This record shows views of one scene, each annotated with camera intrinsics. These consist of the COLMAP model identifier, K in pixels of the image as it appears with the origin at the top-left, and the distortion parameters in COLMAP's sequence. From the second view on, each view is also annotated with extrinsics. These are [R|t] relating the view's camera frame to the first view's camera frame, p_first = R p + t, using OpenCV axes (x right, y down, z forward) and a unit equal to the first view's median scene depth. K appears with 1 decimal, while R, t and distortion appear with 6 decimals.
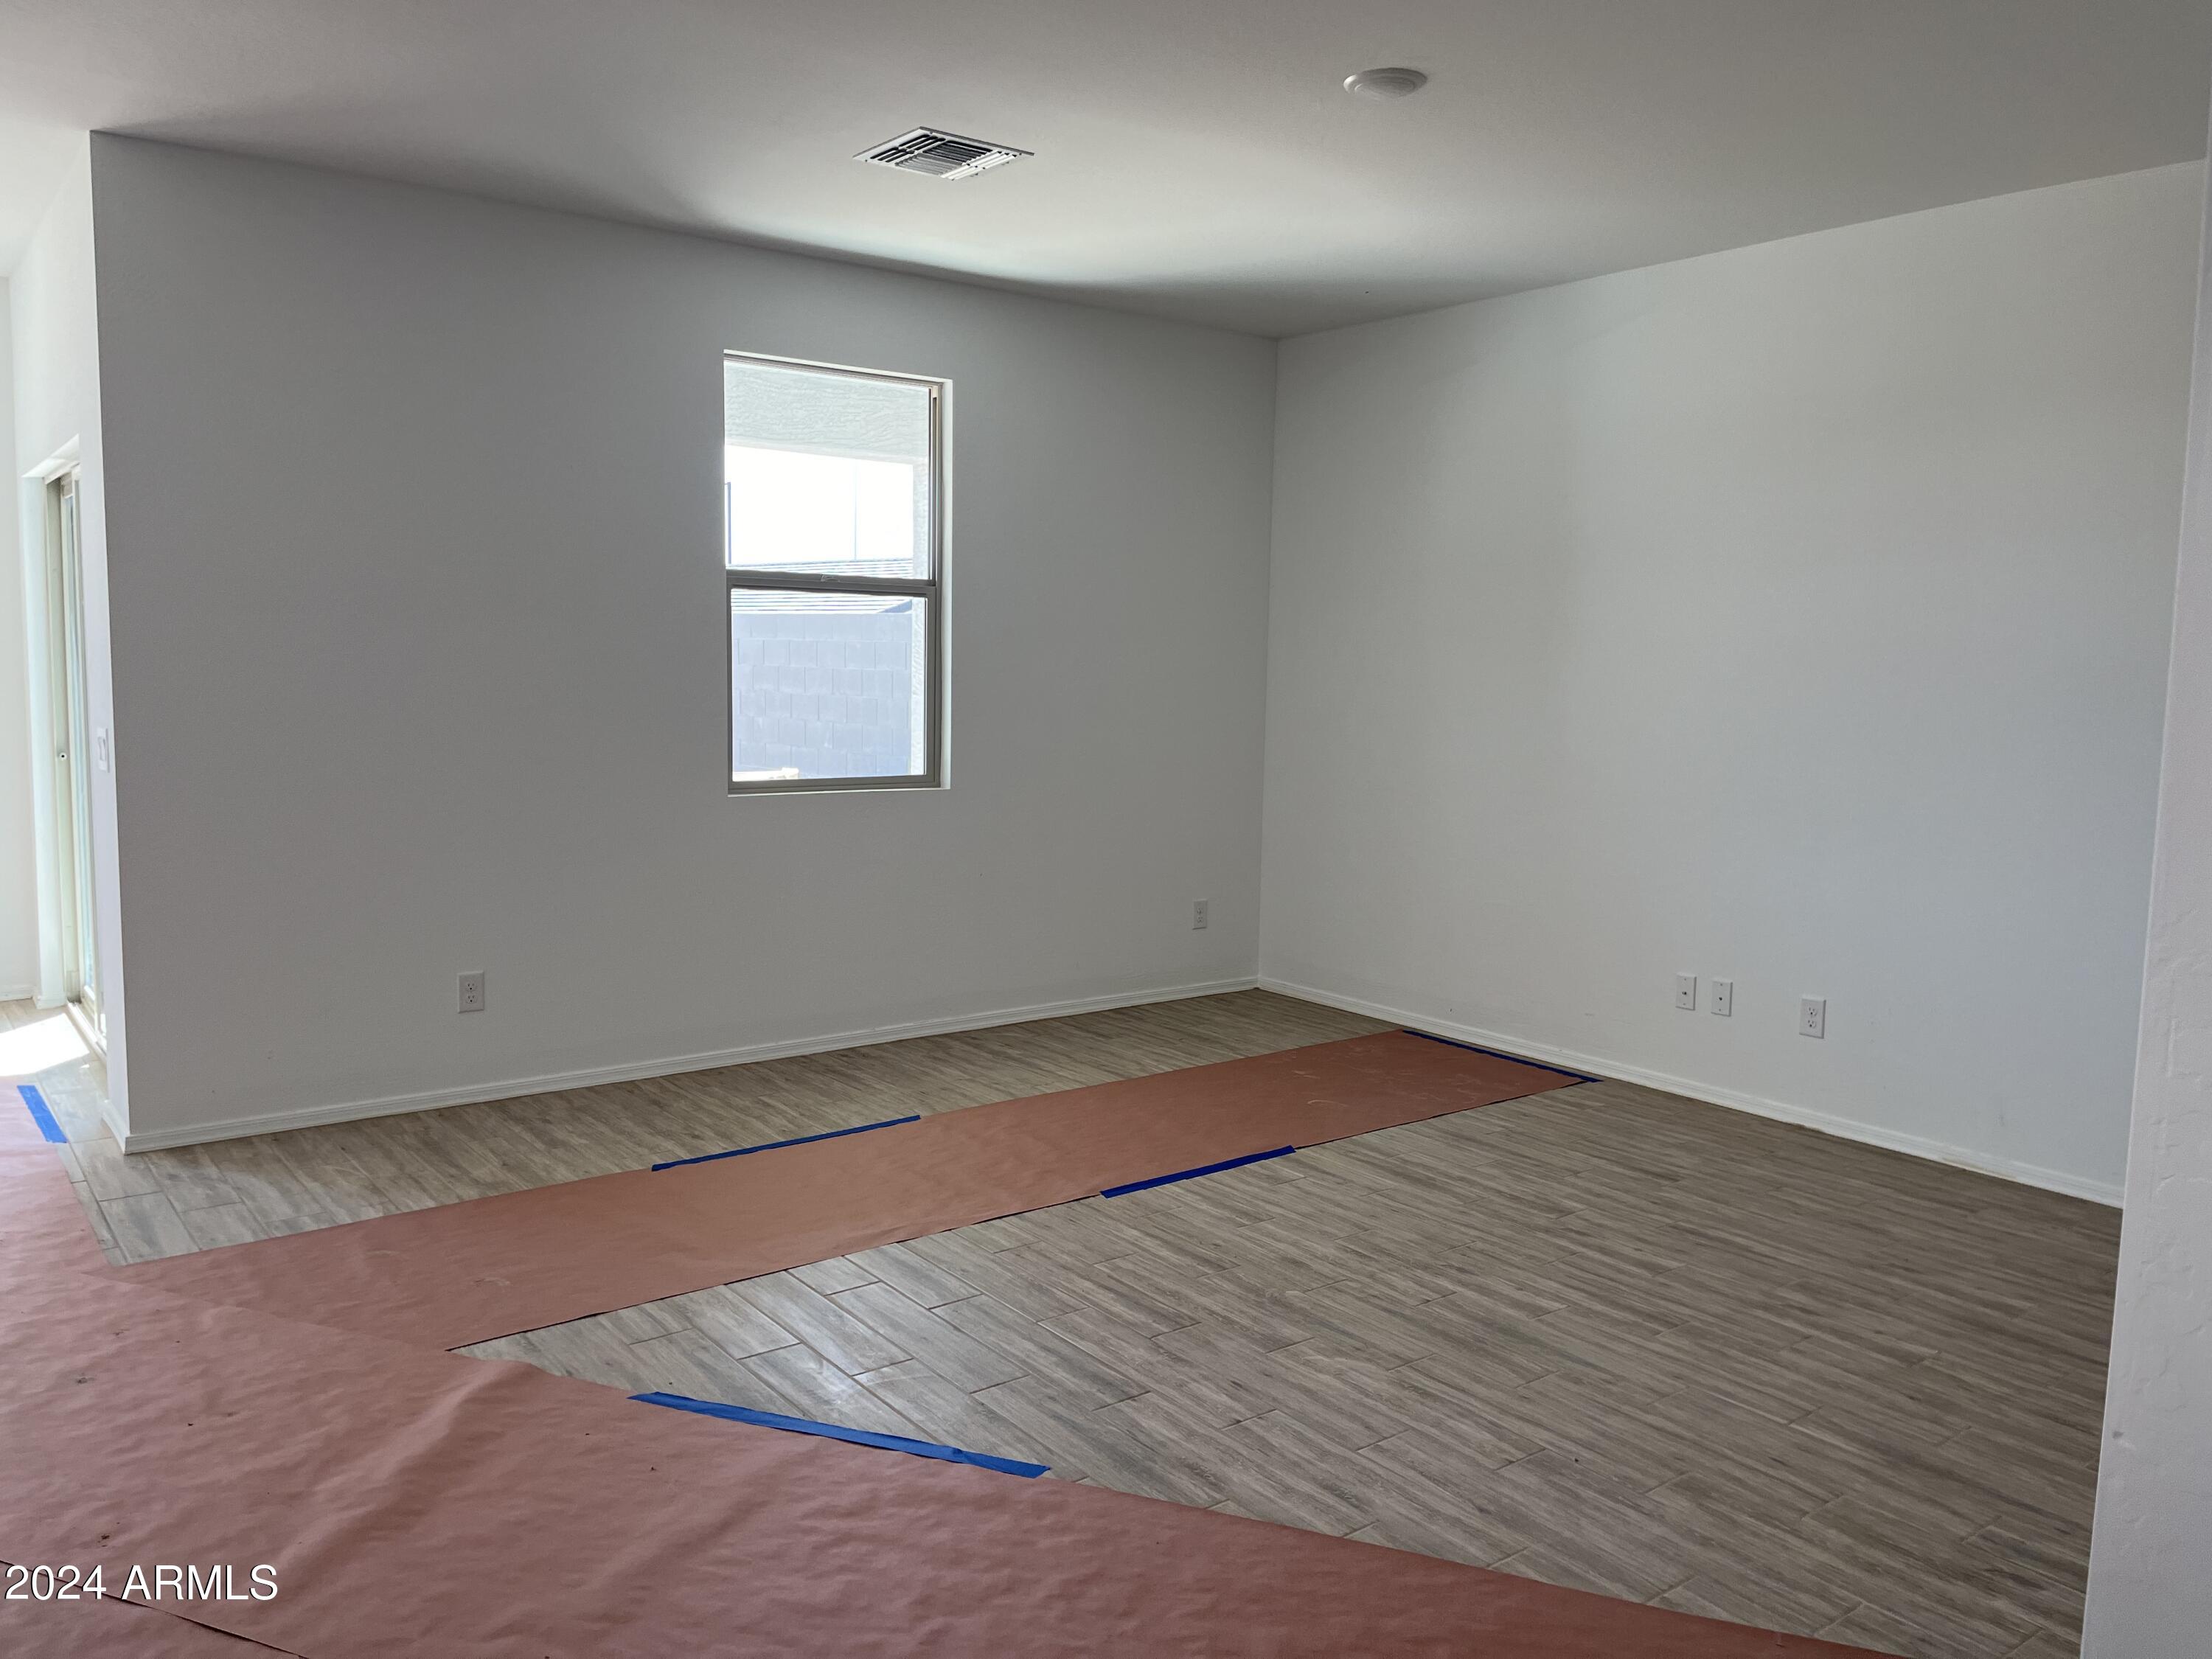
lens RADIAL K [[1687.2, 0, 1109.3], [0, 1687.2, 817.8], [0, 0, 1]] dist [0.064589, -0.068831]
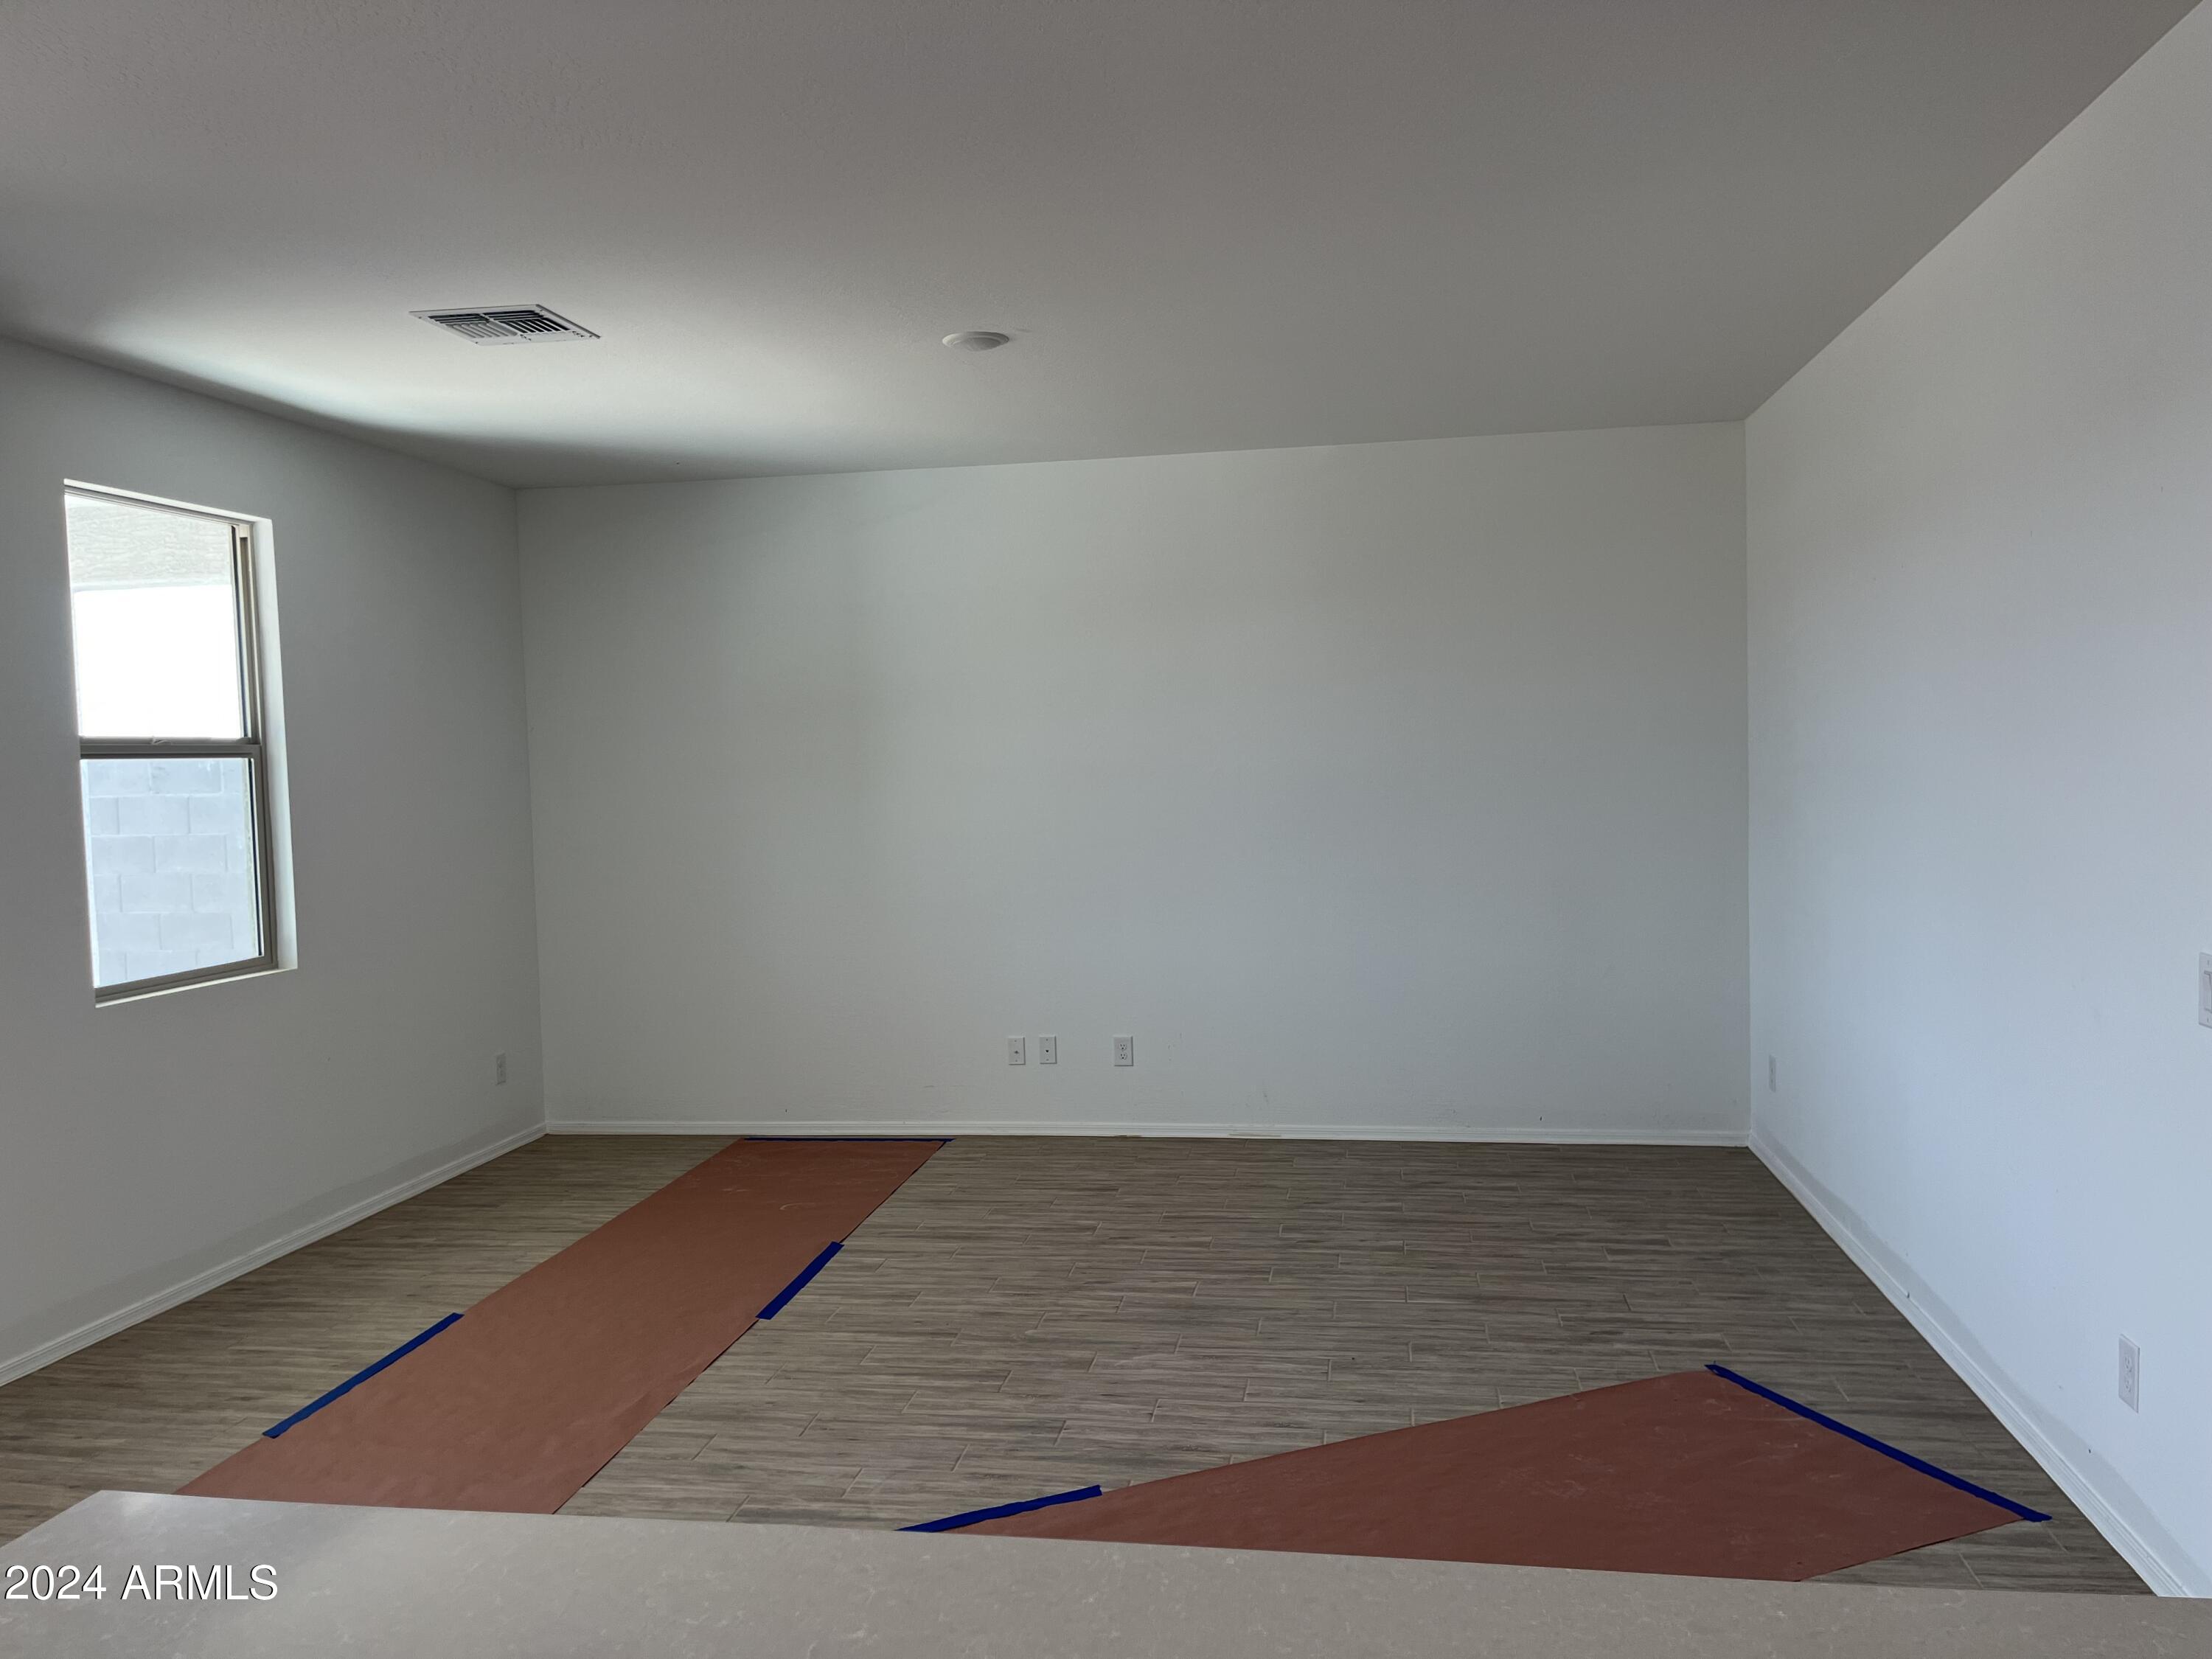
lens RADIAL K [[1687.2, 0, 1125.5], [0, 1687.2, 819.6], [0, 0, 1]] dist [0.064589, -0.068831]
pose [[0.726502, -0.068312, 0.683761, -0.526069], [0.112145, 0.993493, -0.019900, -0.038079], [-0.677952, 0.091138, 0.729435, 0.044638]]
